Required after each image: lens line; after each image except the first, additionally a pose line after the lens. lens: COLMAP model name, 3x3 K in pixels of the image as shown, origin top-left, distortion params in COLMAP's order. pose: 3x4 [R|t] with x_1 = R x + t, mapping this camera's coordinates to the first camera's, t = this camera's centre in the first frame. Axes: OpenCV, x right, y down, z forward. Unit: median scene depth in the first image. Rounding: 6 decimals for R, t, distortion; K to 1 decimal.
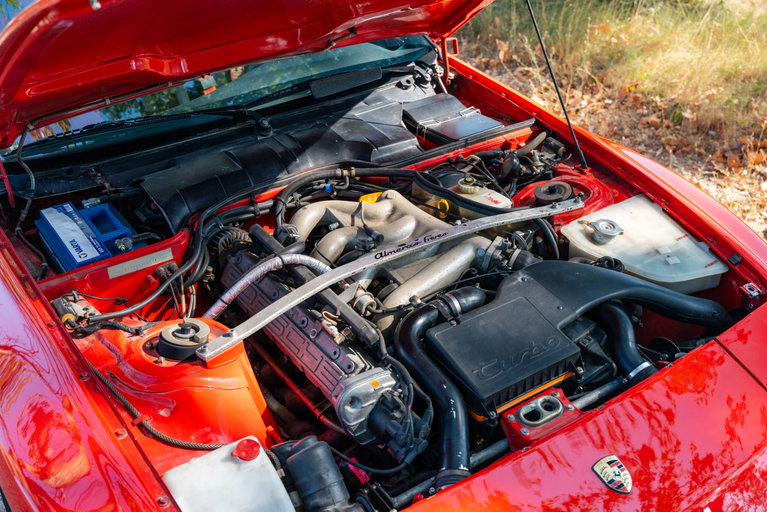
lens RADIAL K [[891.0, 0, 383.5], [0, 891.0, 256.0], [0, 0, 1]] dist [-0.006310, -0.001227]
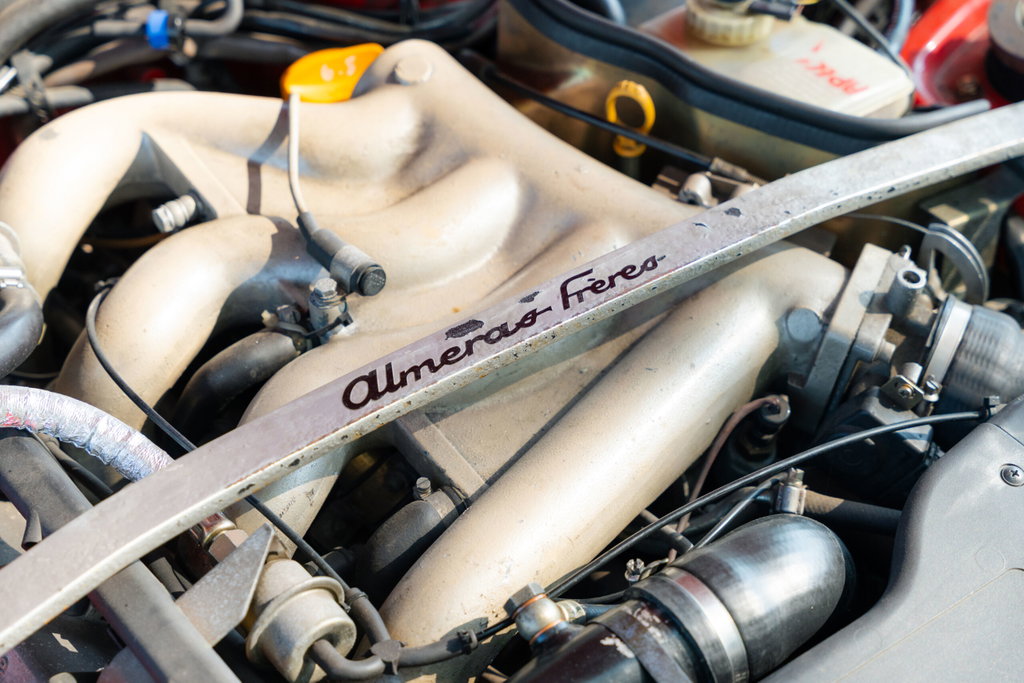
lens RADIAL K [[2079.3, 0, 512.0], [0, 2079.3, 341.5], [0, 0, 1]] dist [0.062662, 0.347957]
pose [[0.998650, -0.032724, 0.040337, 0.010768], [0.026582, 0.989166, 0.144375, -0.079486], [-0.044624, -0.143108, 0.988701, 0.453896]]
